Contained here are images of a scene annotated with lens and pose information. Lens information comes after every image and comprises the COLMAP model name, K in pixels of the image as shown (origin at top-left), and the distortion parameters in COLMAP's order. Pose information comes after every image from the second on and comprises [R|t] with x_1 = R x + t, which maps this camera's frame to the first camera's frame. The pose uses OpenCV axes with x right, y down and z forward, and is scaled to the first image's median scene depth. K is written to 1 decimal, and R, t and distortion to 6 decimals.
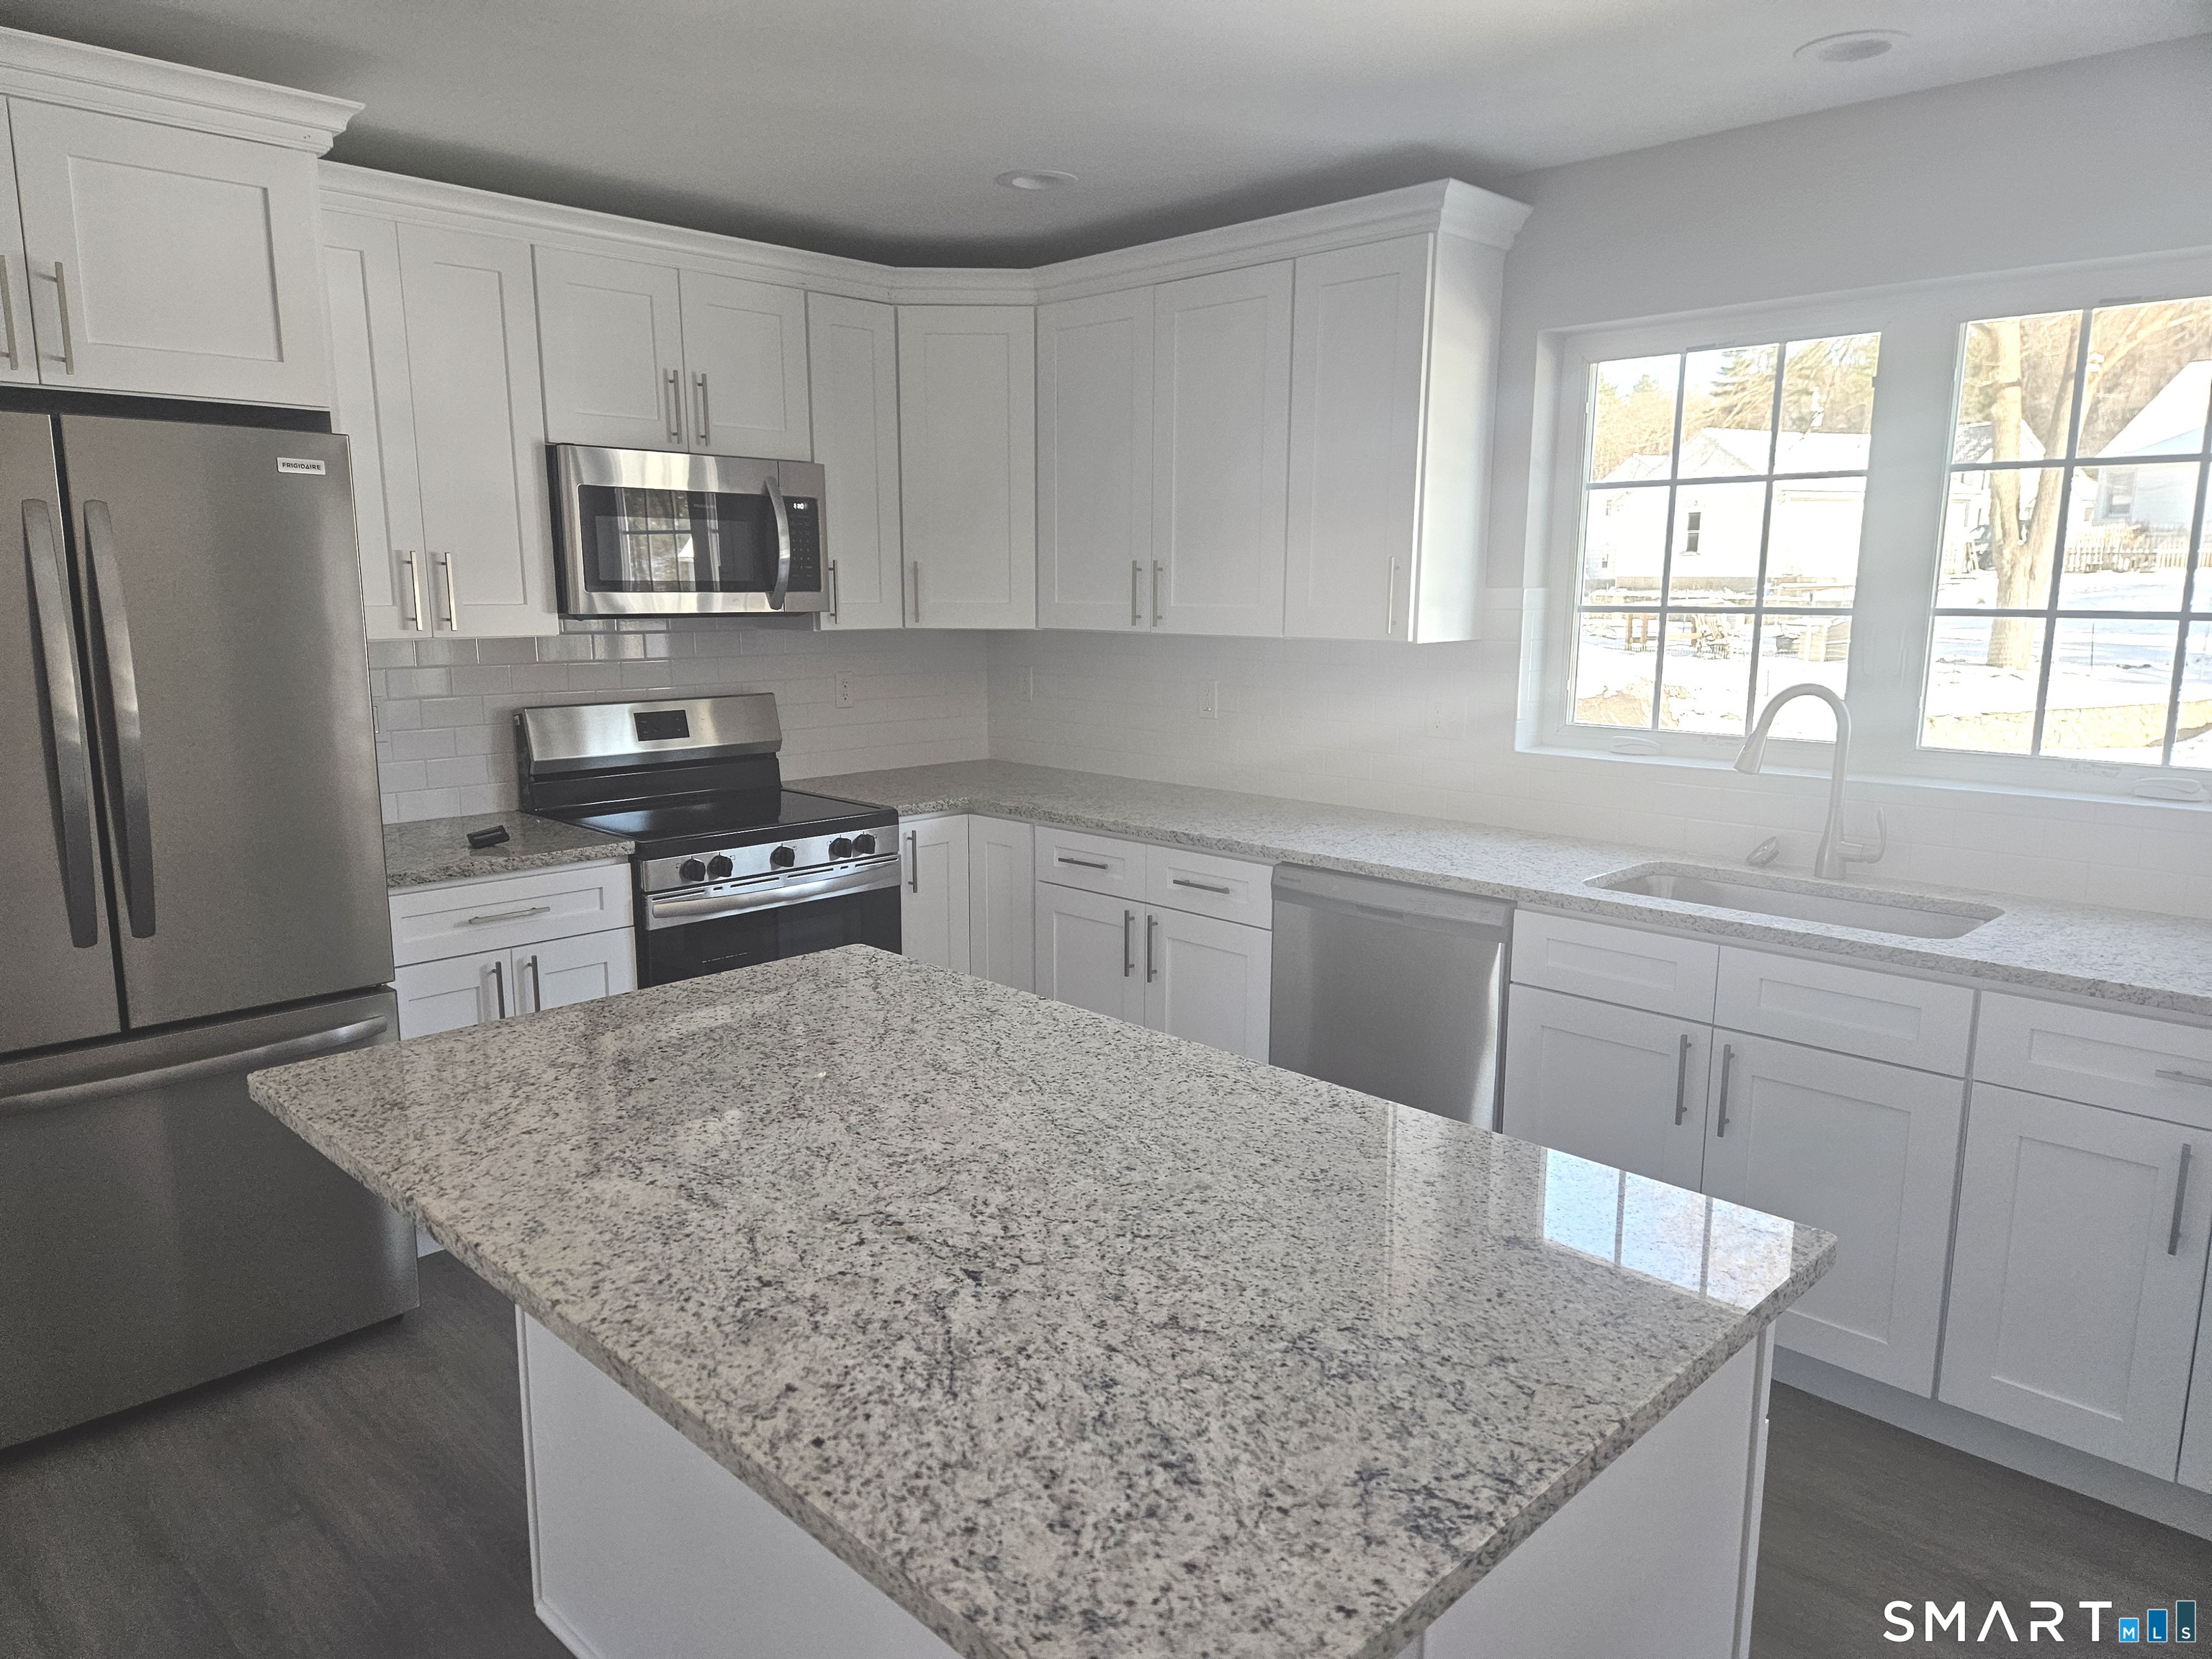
lens RADIAL K [[1455.1, 0, 1106.0], [0, 1455.1, 829.5], [0, 0, 1]] dist [0.001937, -0.000914]
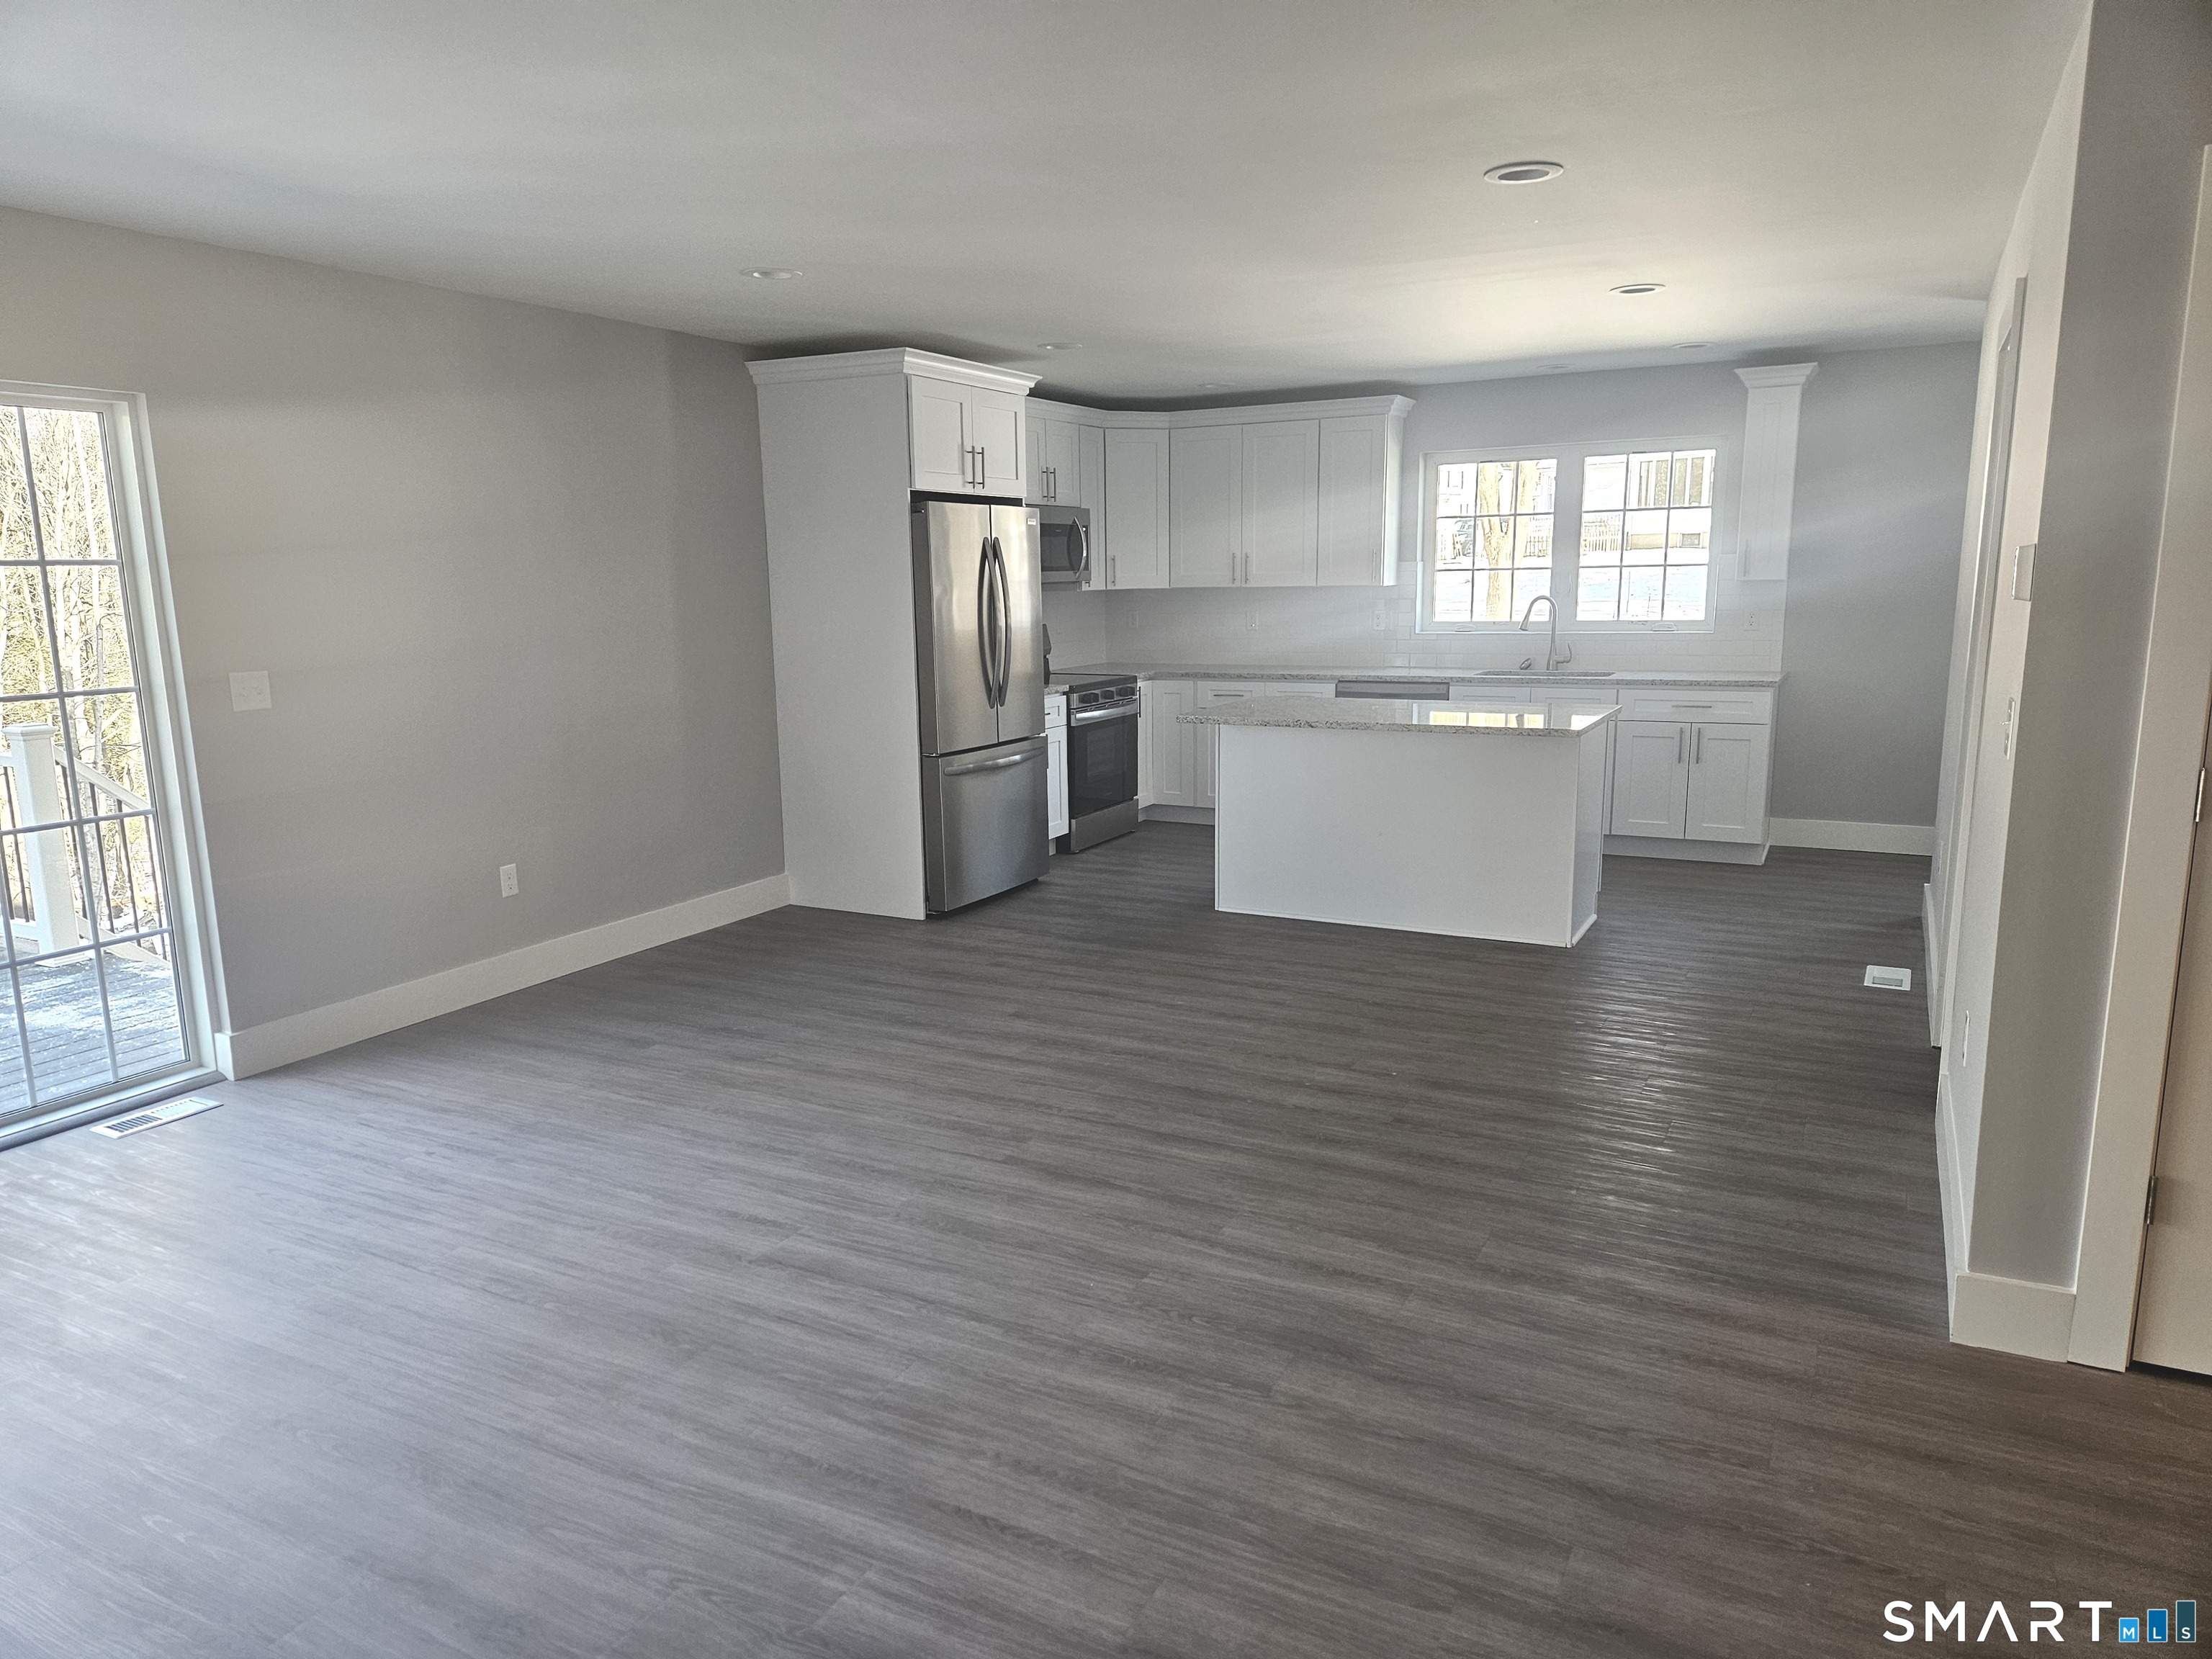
lens RADIAL K [[1455.1, 0, 1106.0], [0, 1455.1, 829.5], [0, 0, 1]] dist [0.001937, -0.000914]
pose [[0.954946, -0.072504, 0.287786, -0.895364], [0.071137, 0.997350, 0.015217, 0.191648], [-0.288127, 0.005941, 0.957574, -1.088145]]
